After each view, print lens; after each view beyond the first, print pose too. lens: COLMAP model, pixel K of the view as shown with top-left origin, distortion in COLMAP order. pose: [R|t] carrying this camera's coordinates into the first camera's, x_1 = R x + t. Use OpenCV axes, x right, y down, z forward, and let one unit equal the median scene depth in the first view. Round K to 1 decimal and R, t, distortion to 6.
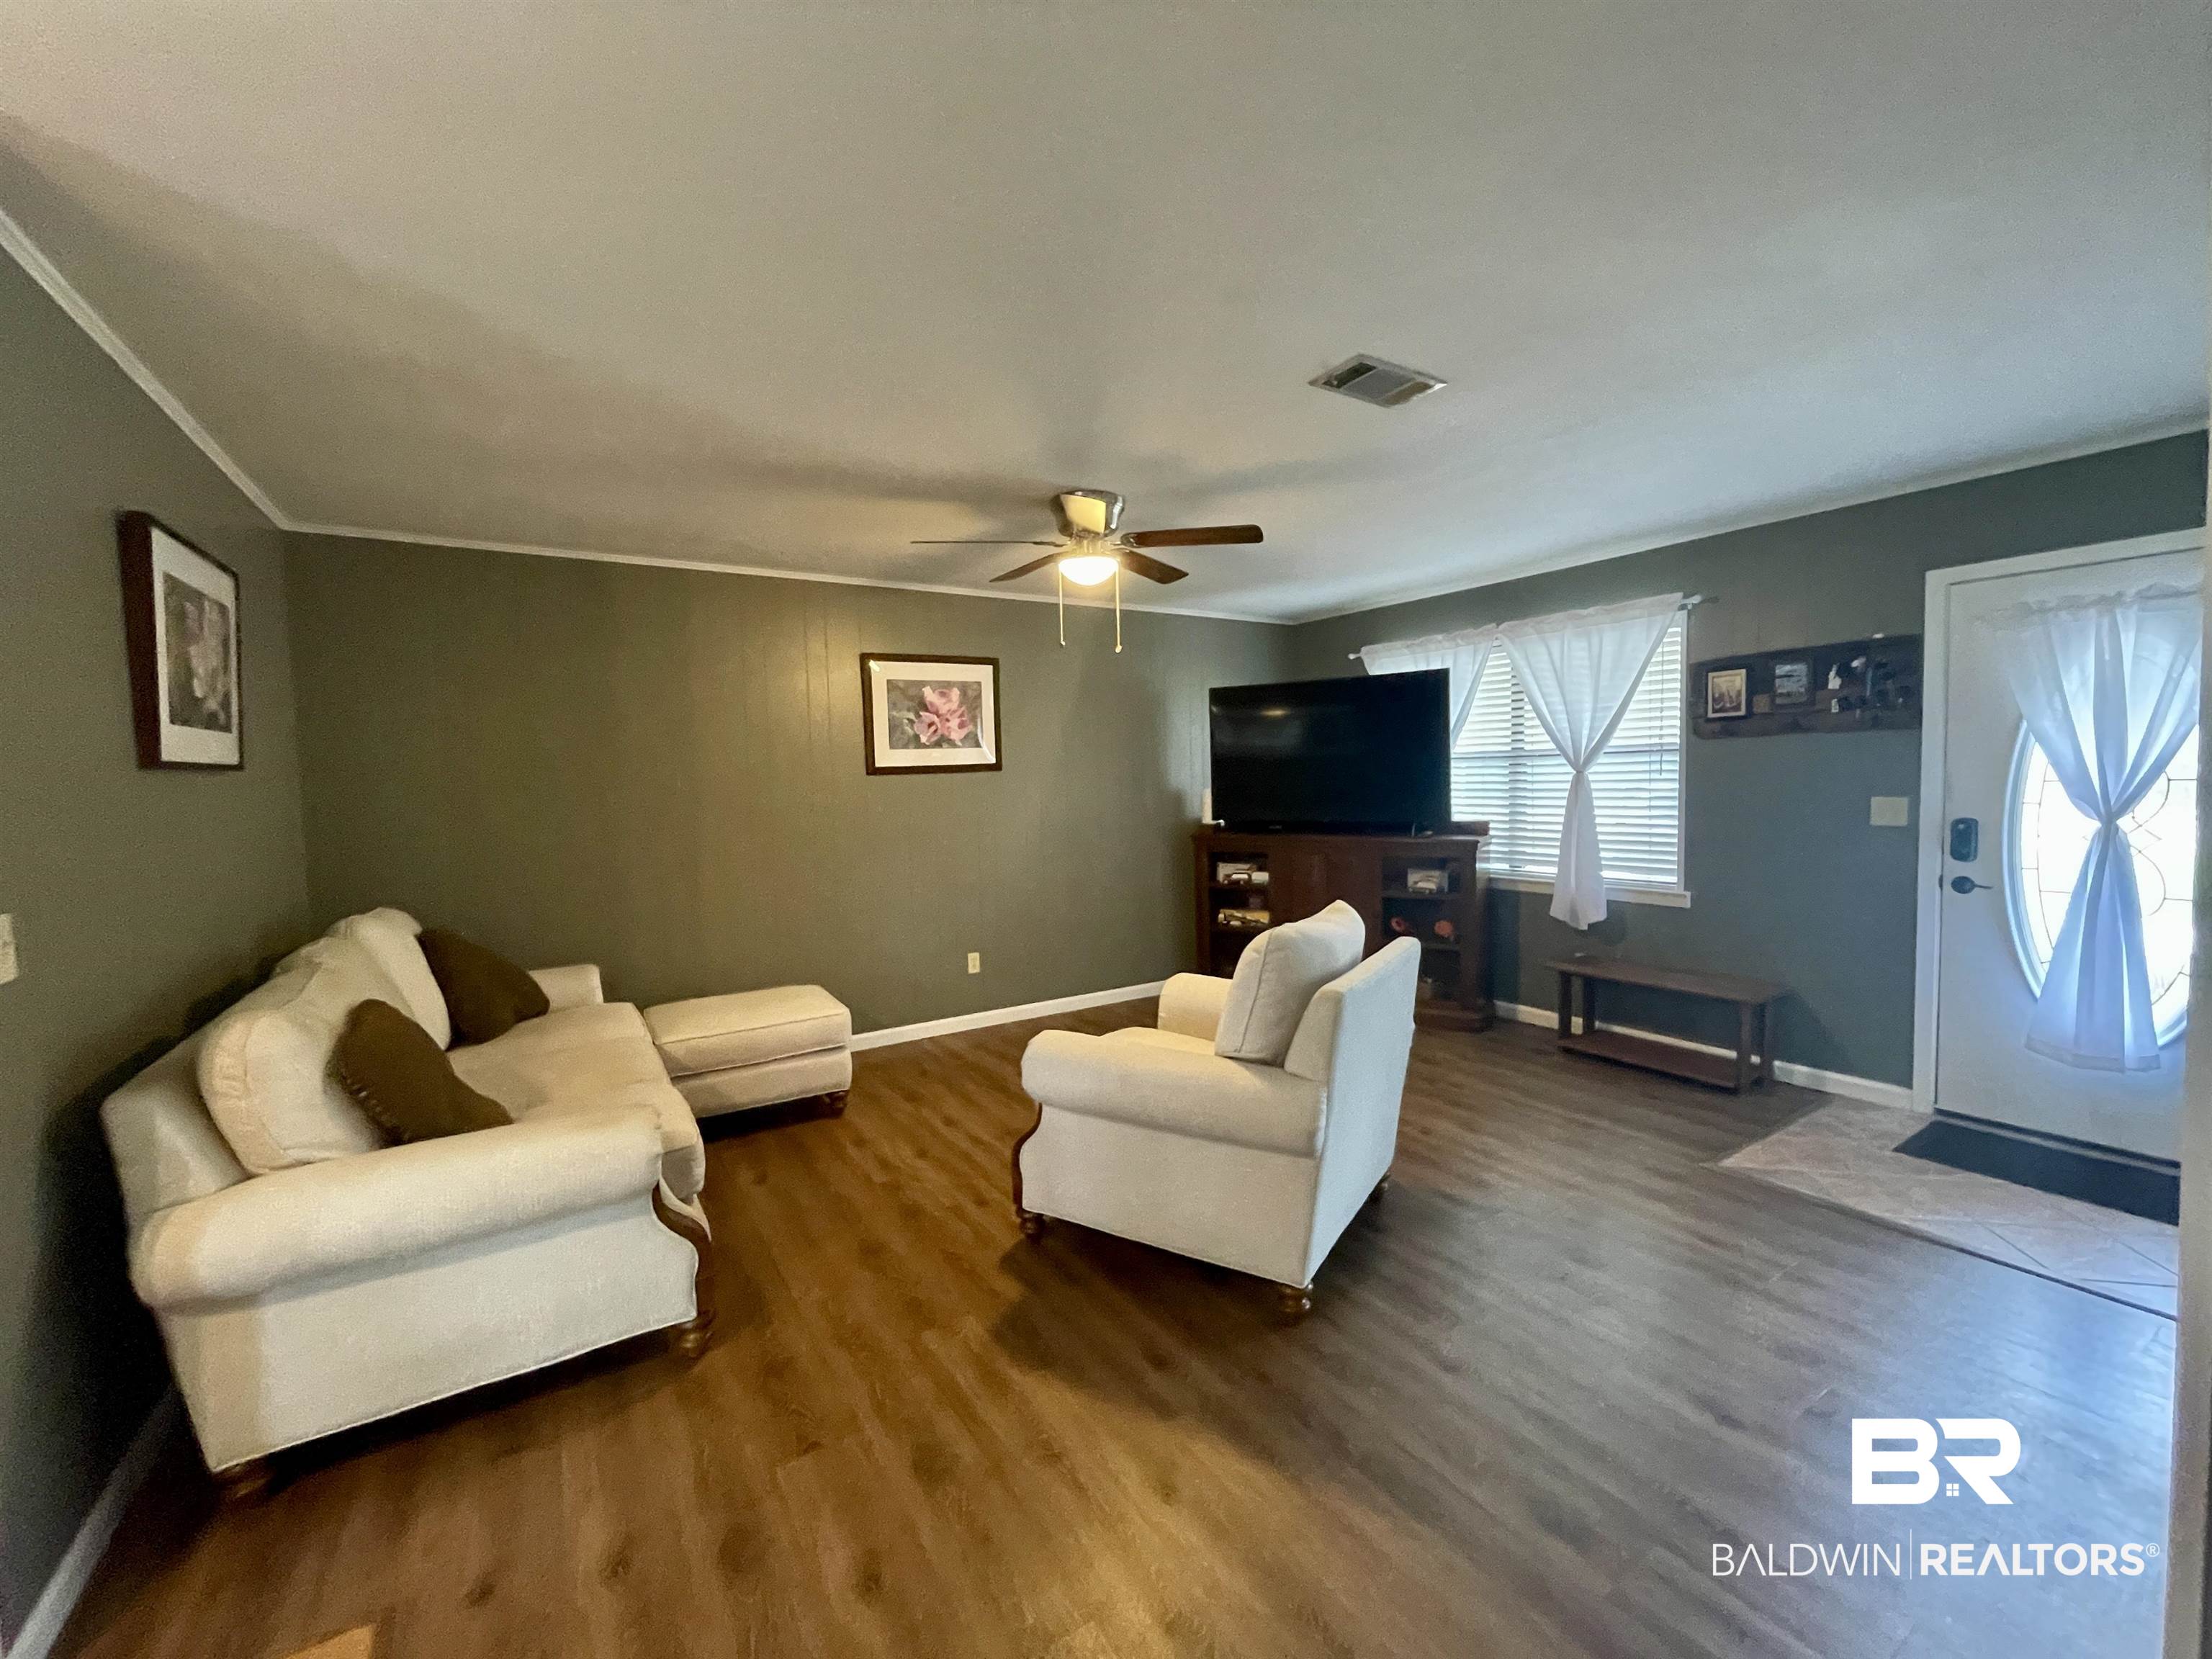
lens RADIAL K [[898.7, 0, 1106.0], [0, 898.7, 829.5], [0, 0, 1]] dist [-0.000808, -0.000237]
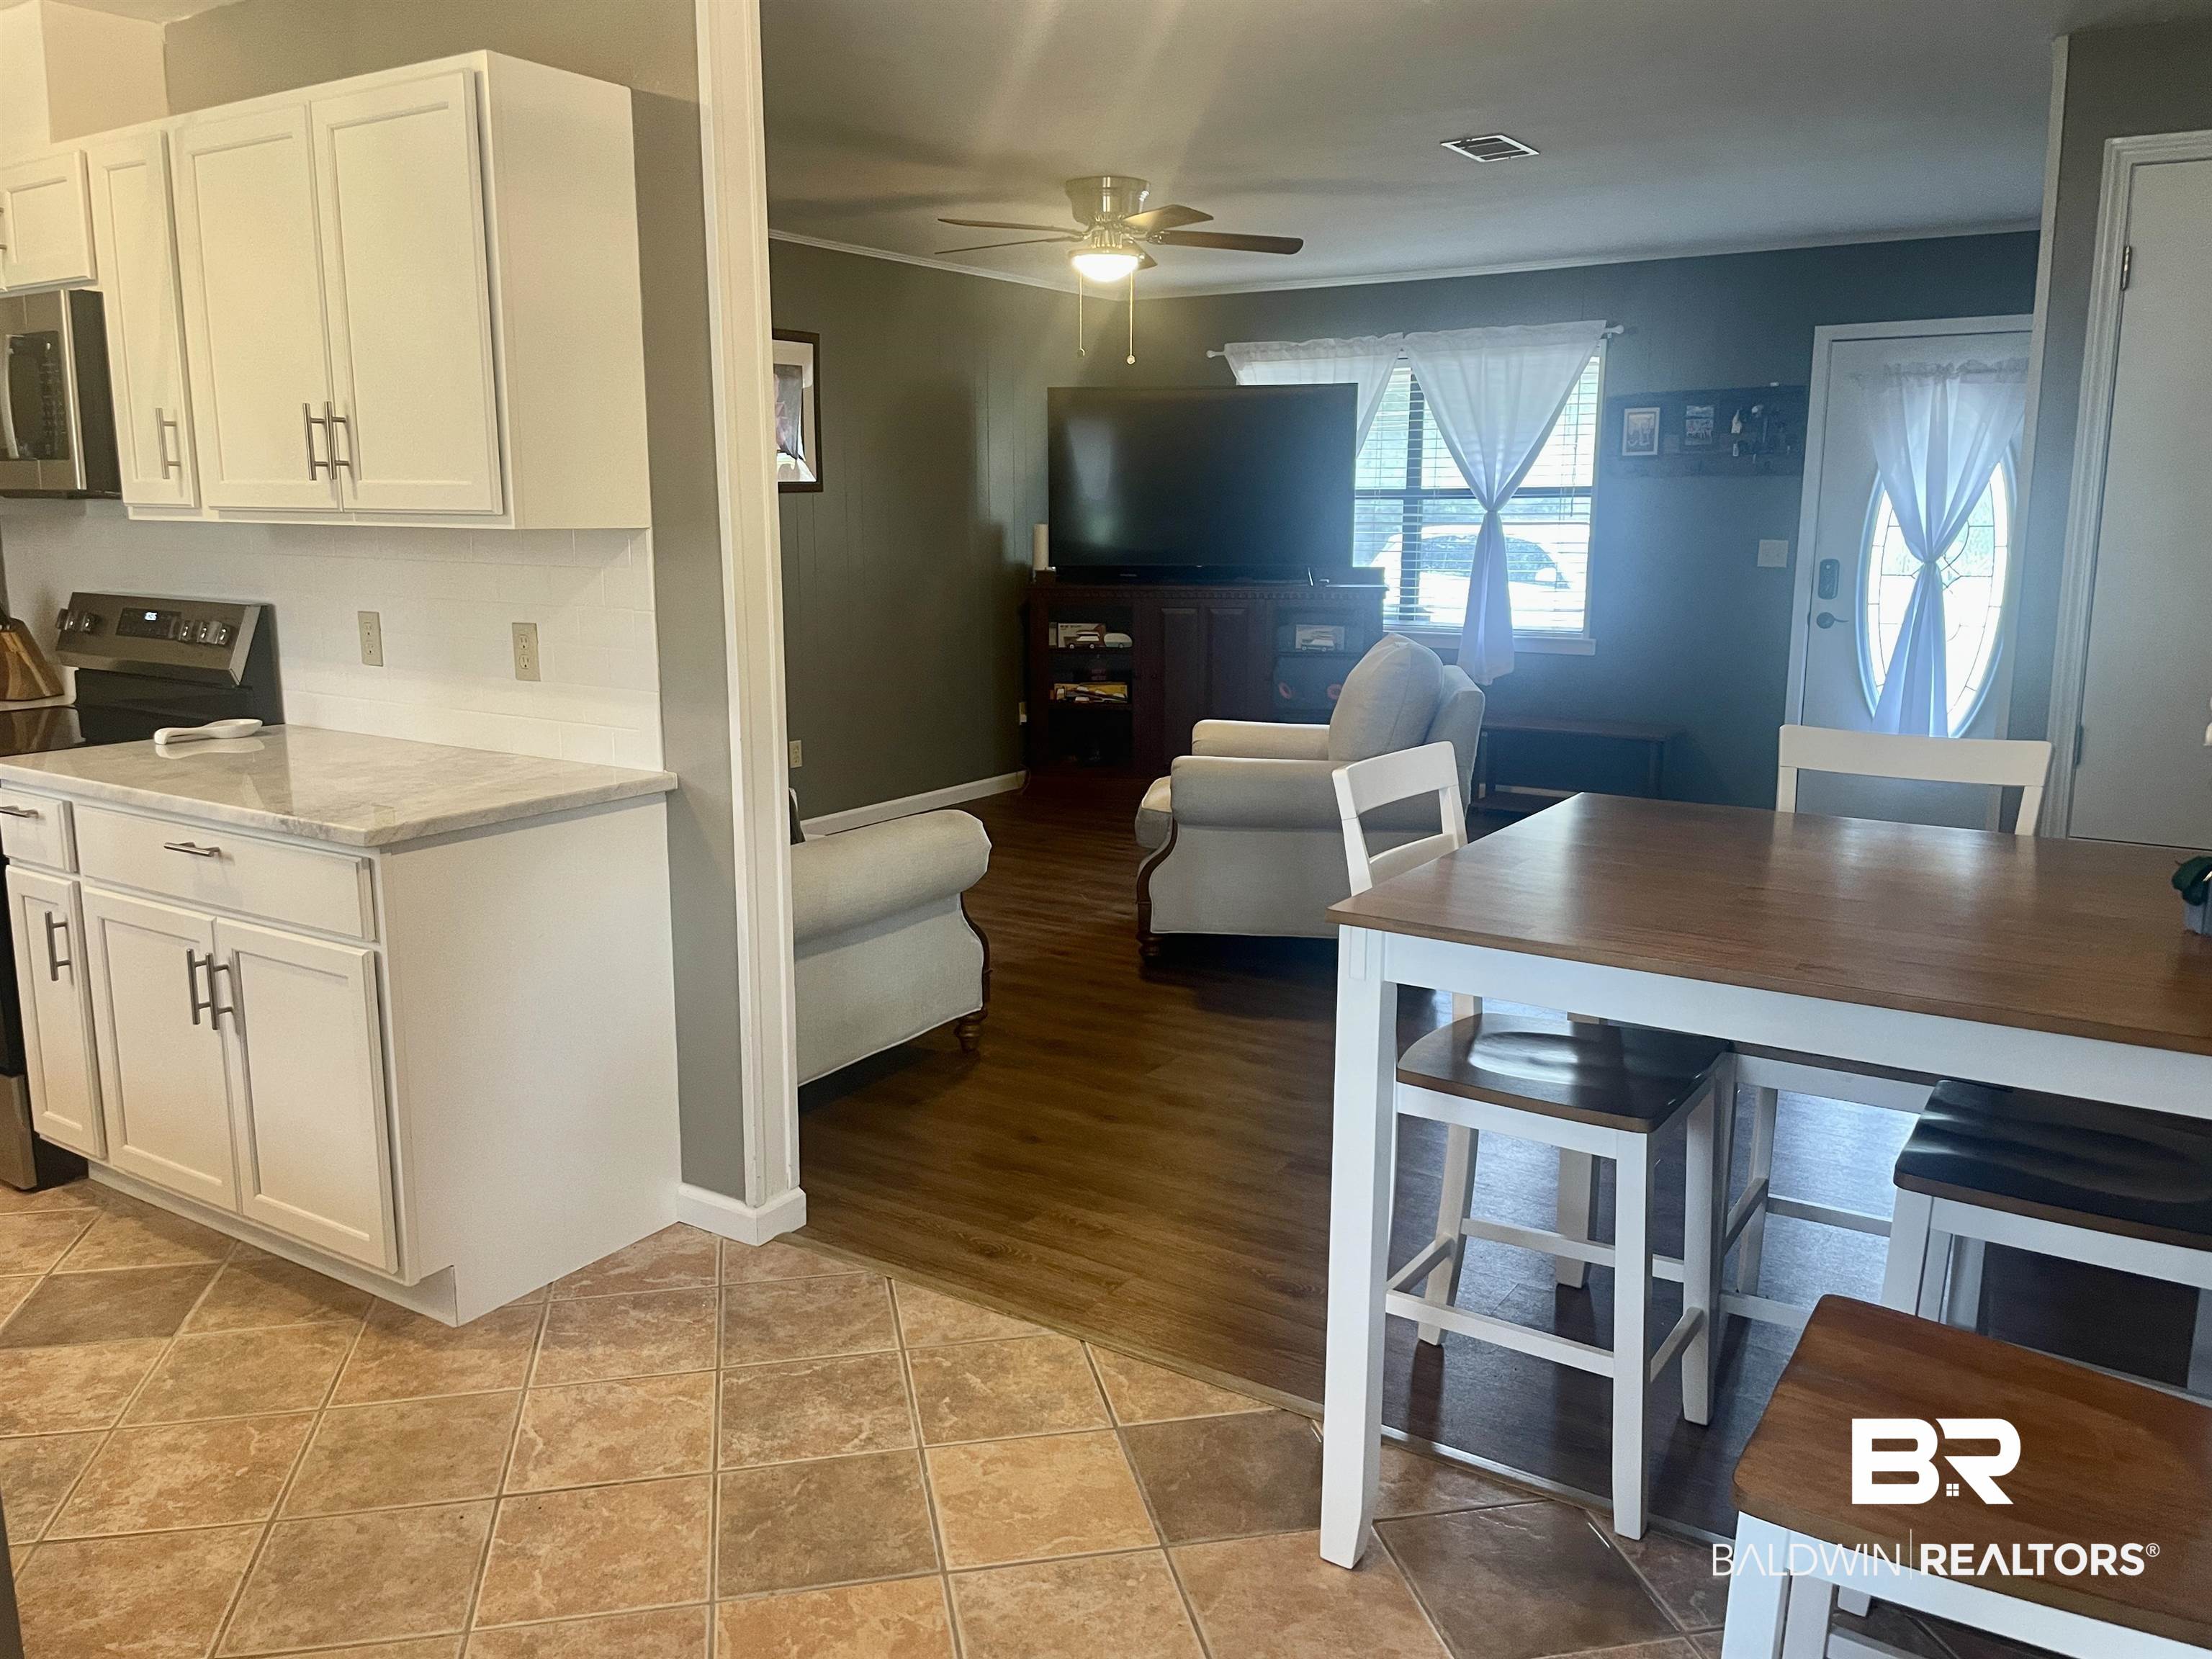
lens RADIAL K [[1665.1, 0, 1103.0], [0, 1665.1, 804.2], [0, 0, 1]] dist [0.098653, -0.136640]
pose [[0.911098, -0.048957, 0.409273, -0.728474], [0.000673, 0.993097, 0.117295, 0.041653], [-0.412190, -0.106592, 0.904841, -0.545827]]
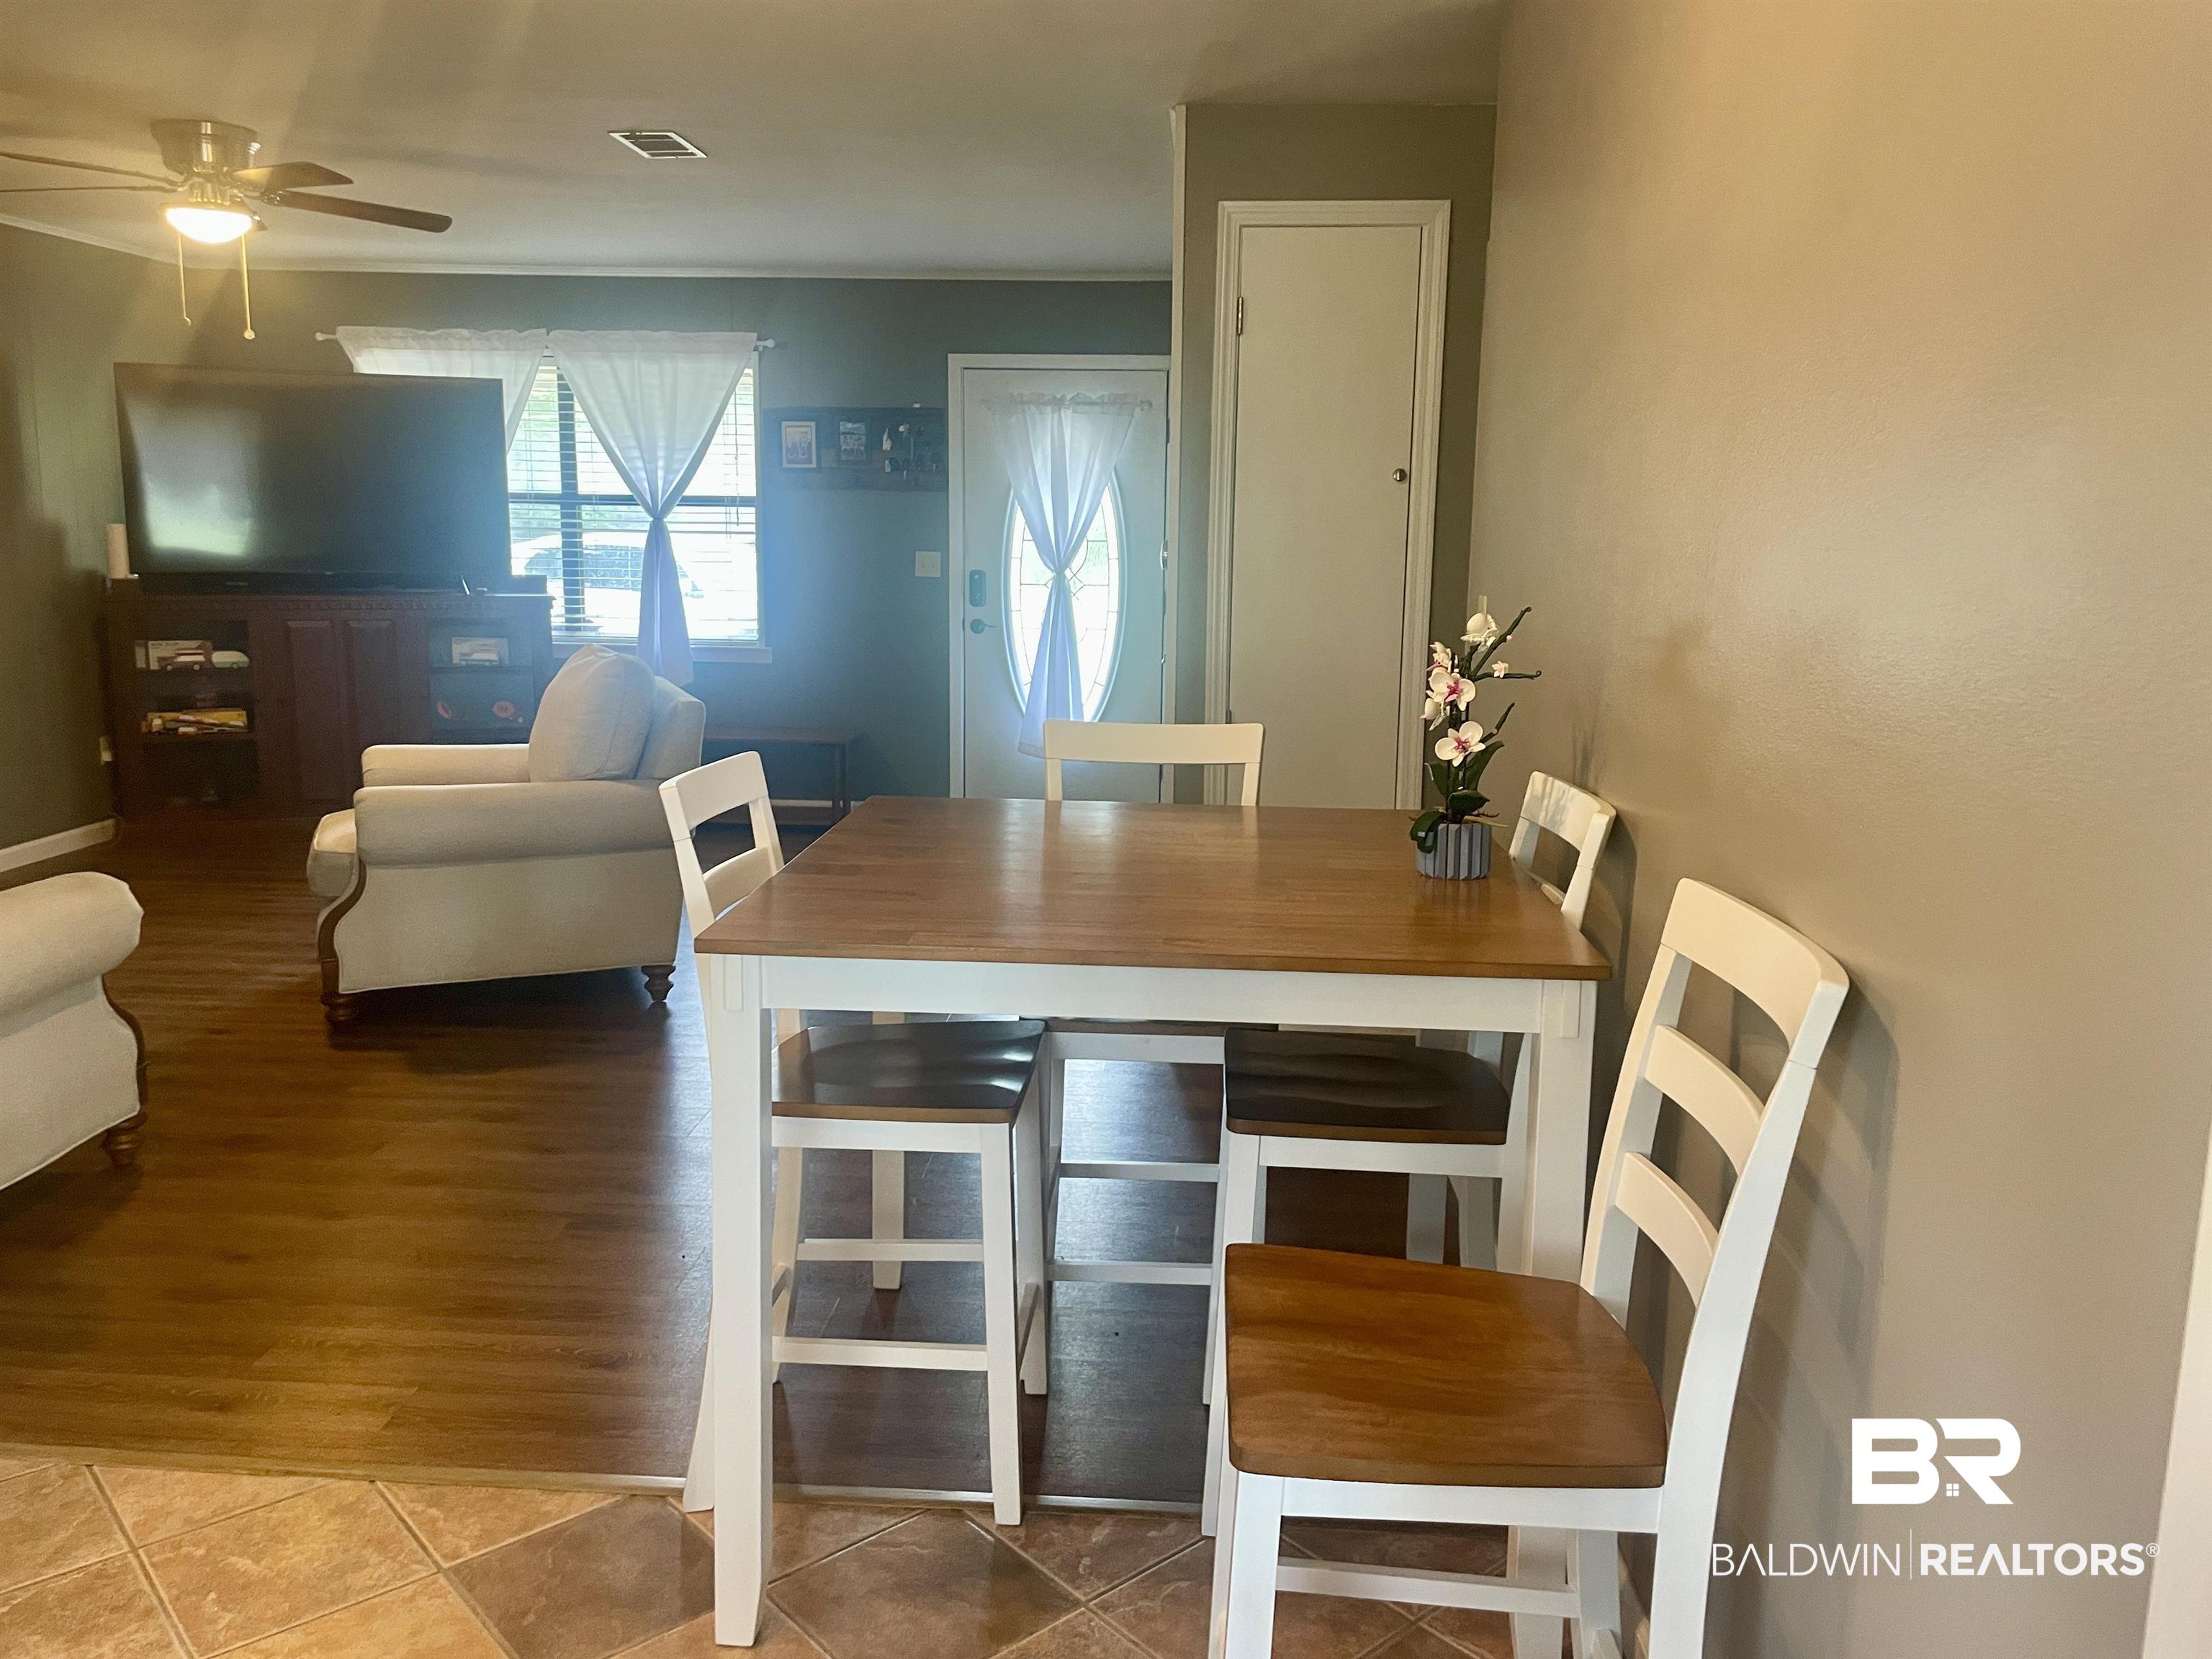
lens RADIAL K [[1667.0, 0, 1098.3], [0, 1667.0, 793.8], [0, 0, 1]] dist [0.094237, -0.124573]
pose [[0.590809, -0.097934, 0.800846, -0.773969], [0.017226, 0.993911, 0.108835, 0.044251], [-0.806628, -0.050505, 0.588898, -0.464709]]
